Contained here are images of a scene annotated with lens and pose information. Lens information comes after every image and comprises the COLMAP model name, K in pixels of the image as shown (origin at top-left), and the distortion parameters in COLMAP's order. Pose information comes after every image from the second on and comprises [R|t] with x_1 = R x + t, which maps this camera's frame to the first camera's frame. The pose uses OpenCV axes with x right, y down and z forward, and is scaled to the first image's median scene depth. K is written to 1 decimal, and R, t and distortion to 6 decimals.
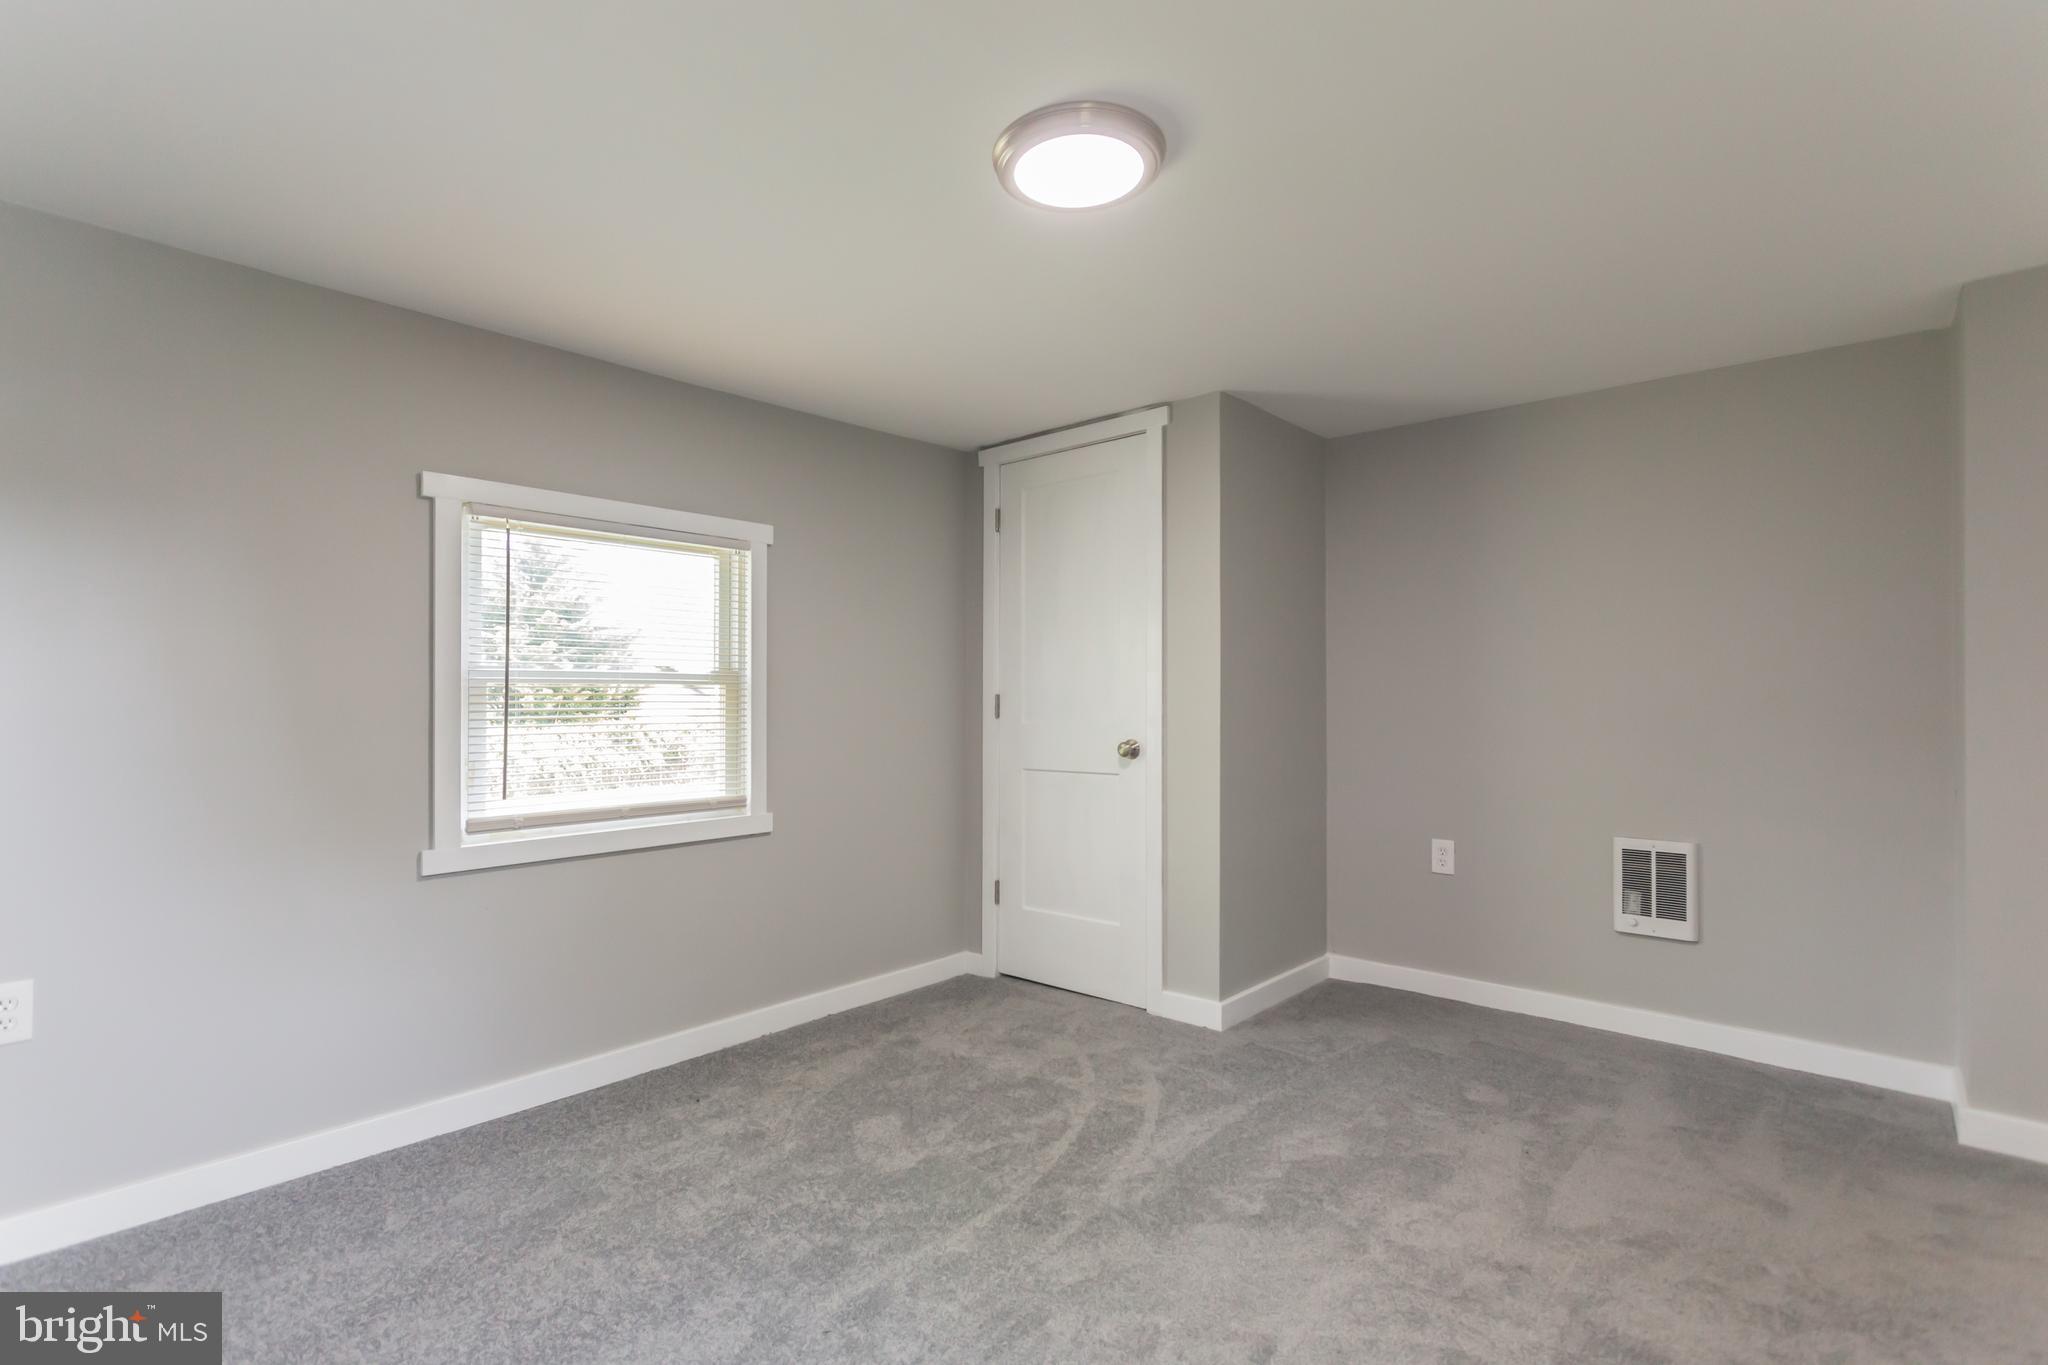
lens RADIAL K [[965.7, 0, 1023.1], [0, 965.7, 681.7], [0, 0, 1]] dist [0.013895, -0.000728]
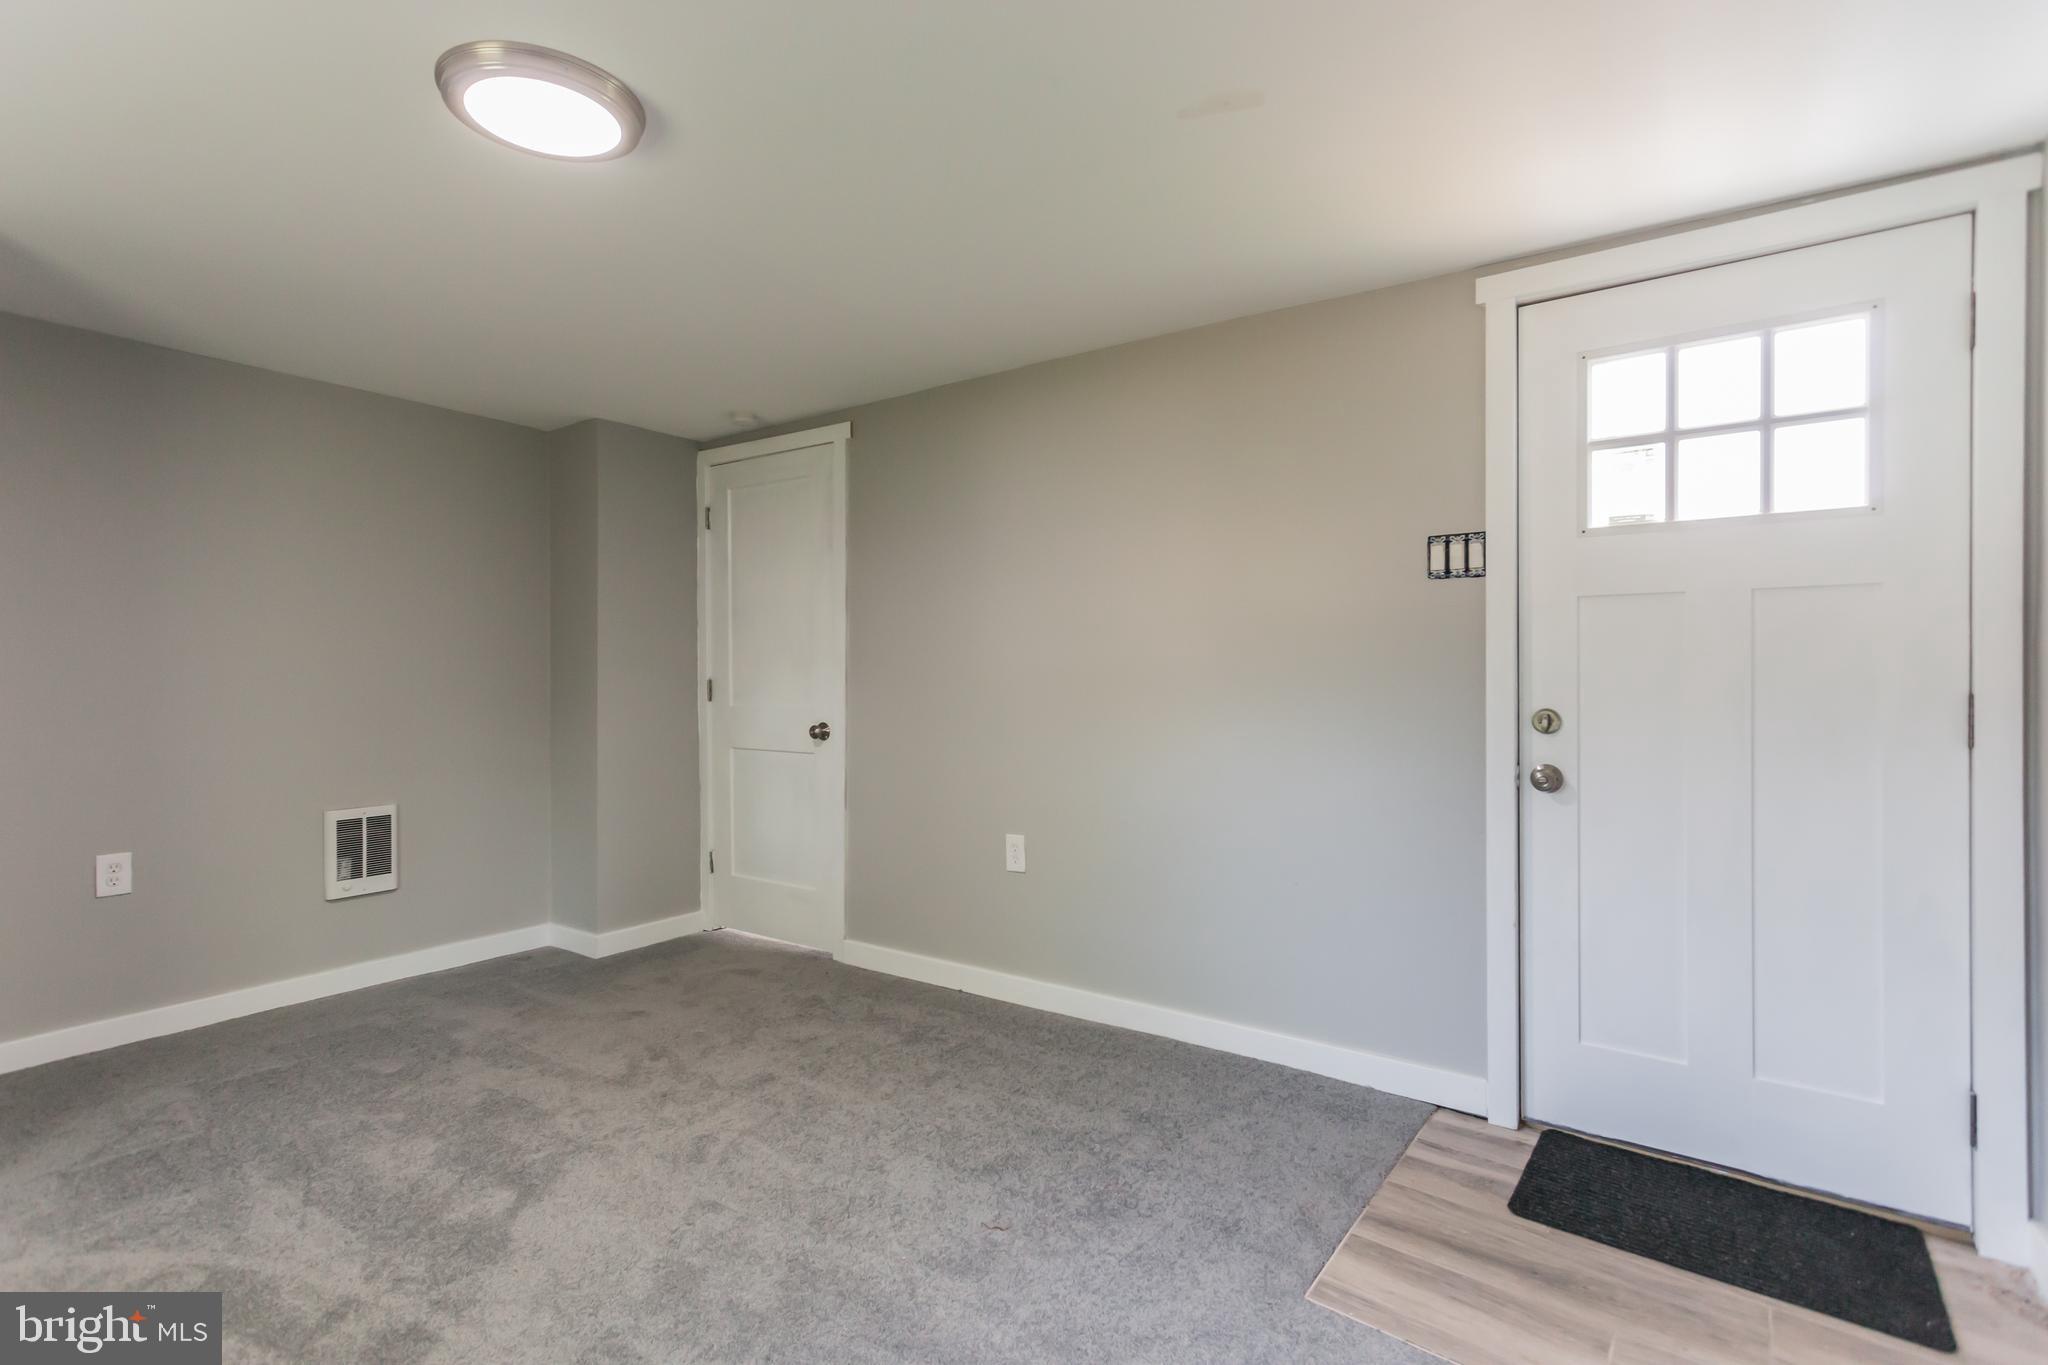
lens RADIAL K [[965.7, 0, 1023.1], [0, 965.7, 681.7], [0, 0, 1]] dist [0.013895, -0.000728]
pose [[-0.100047, -0.012714, 0.994902, -0.623965], [-0.019497, 0.999751, 0.010816, -0.007183], [-0.994792, -0.018316, -0.100270, 0.444816]]
